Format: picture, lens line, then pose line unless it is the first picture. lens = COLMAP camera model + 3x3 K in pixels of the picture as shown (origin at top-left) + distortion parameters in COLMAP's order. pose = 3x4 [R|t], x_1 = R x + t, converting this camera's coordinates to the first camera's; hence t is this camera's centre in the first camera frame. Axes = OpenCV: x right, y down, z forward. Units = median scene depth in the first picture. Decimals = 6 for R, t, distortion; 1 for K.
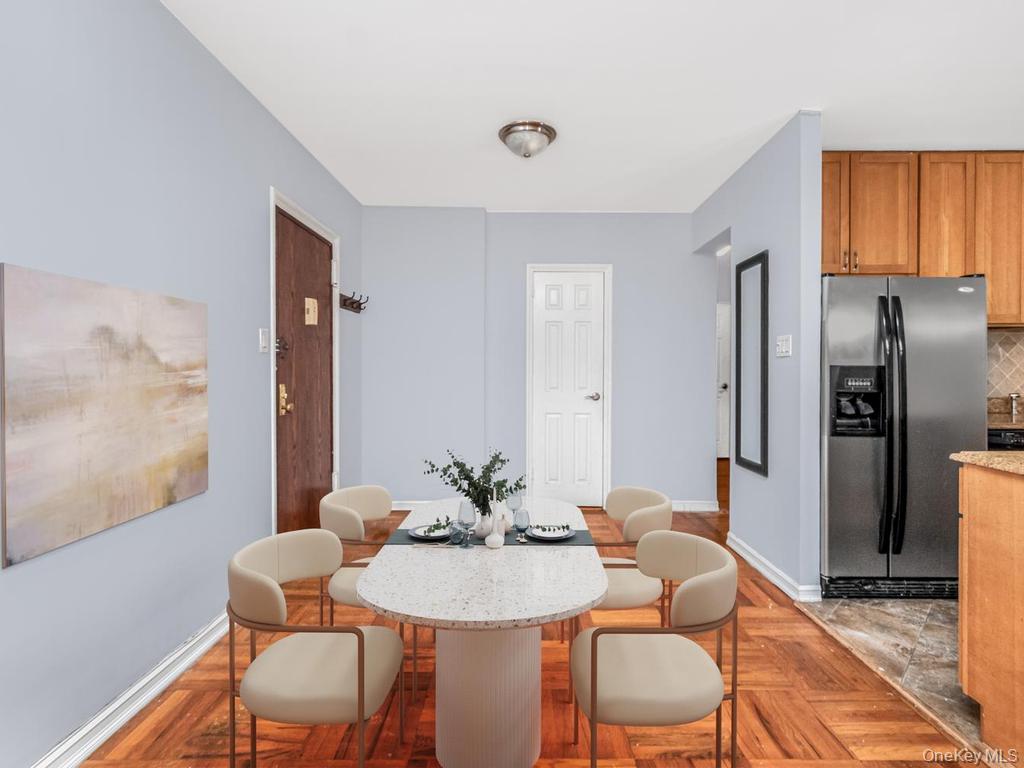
lens RADIAL K [[509.2, 0, 514.0], [0, 509.2, 377.8], [0, 0, 1]] dist [0.000797, -0.000051]
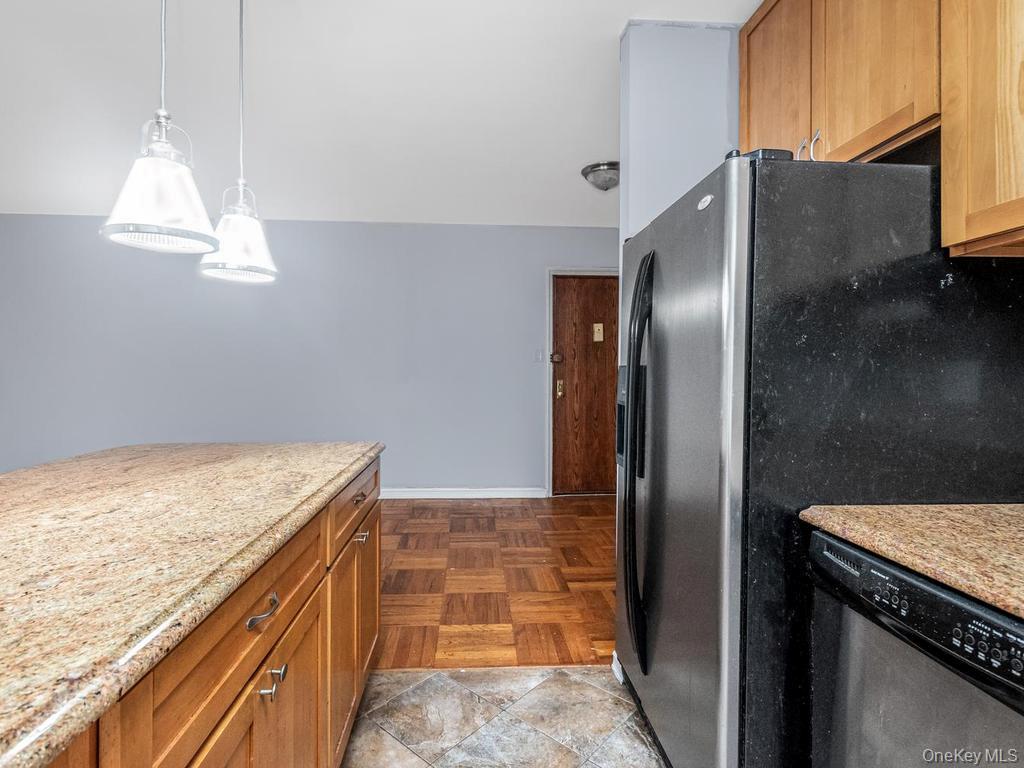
lens RADIAL K [[515.4, 0, 502.5], [0, 515.4, 373.1], [0, 0, 1]] dist [0.006885, 0.000363]
pose [[0.058840, 0.004815, -0.998256, 1.349565], [-0.021684, 0.999759, 0.003544, -0.012599], [0.998032, 0.021437, 0.058931, 0.792188]]
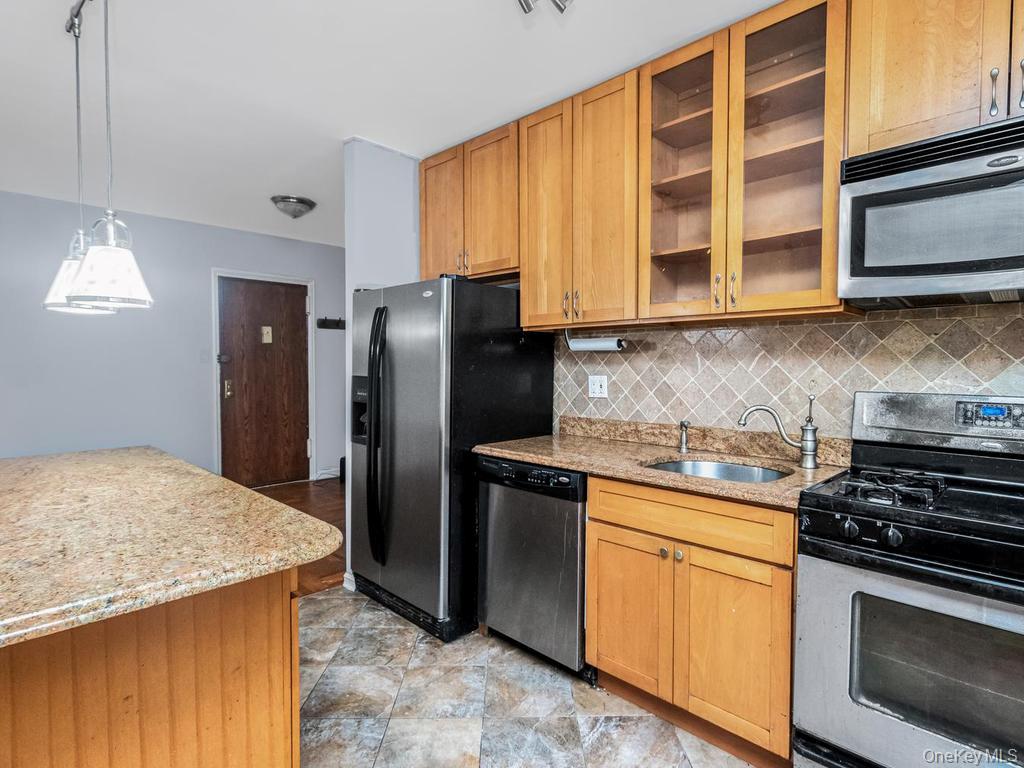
lens RADIAL K [[536.3, 0, 521.5], [0, 536.3, 383.1], [0, 0, 1]] dist [-0.002580, -0.000984]
pose [[0.717915, 0.029639, -0.695499, 1.663238], [-0.015795, 0.999530, 0.026291, -0.044032], [0.695951, -0.007889, 0.718046, 0.438173]]
